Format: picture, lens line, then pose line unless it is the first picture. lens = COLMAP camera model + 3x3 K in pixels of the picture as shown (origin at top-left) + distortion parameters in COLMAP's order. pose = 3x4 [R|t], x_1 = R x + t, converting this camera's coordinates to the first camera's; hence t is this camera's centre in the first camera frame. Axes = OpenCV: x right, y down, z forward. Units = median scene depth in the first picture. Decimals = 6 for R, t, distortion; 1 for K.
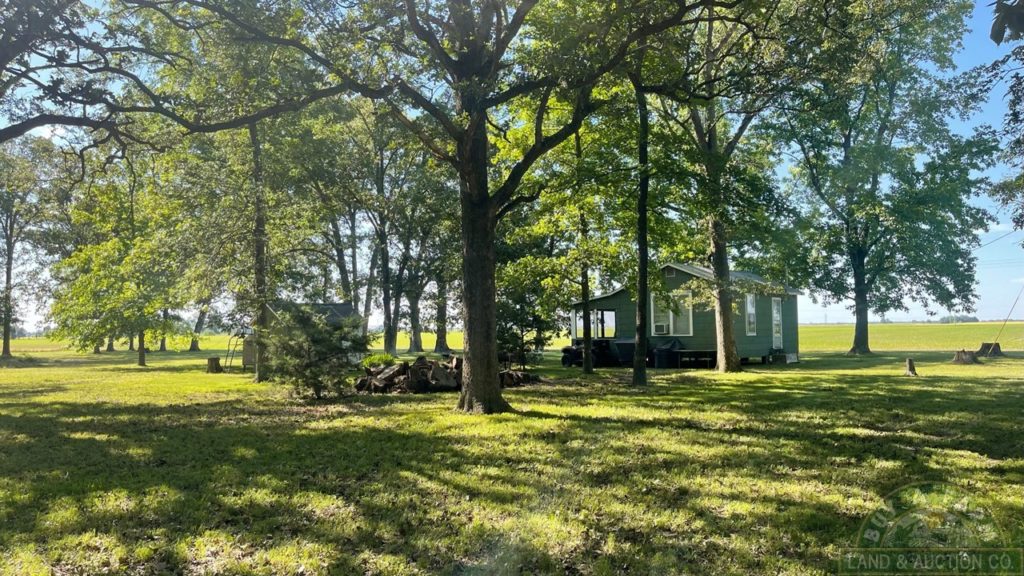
lens RADIAL K [[777.4, 0, 512.0], [0, 777.4, 288.0], [0, 0, 1]] dist [0.056368, -0.052829]
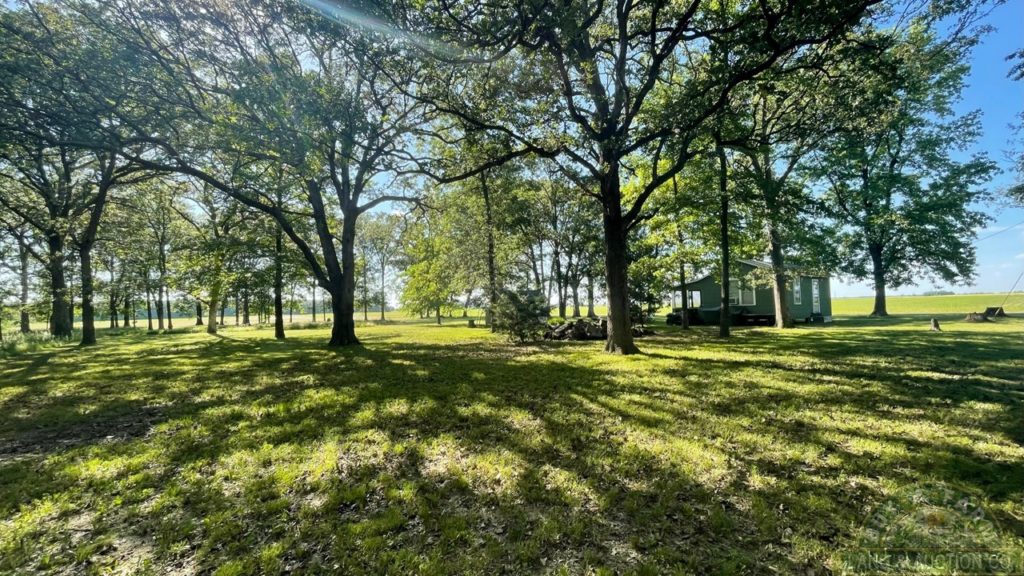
lens RADIAL K [[413.0, 0, 510.4], [0, 413.0, 292.3], [0, 0, 1]] dist [0.009850, -0.009686]
pose [[0.960892, -0.021665, -0.276075, -0.014690], [0.027540, 0.999469, 0.017420, 0.011039], [0.275551, -0.024342, 0.960978, 0.099812]]
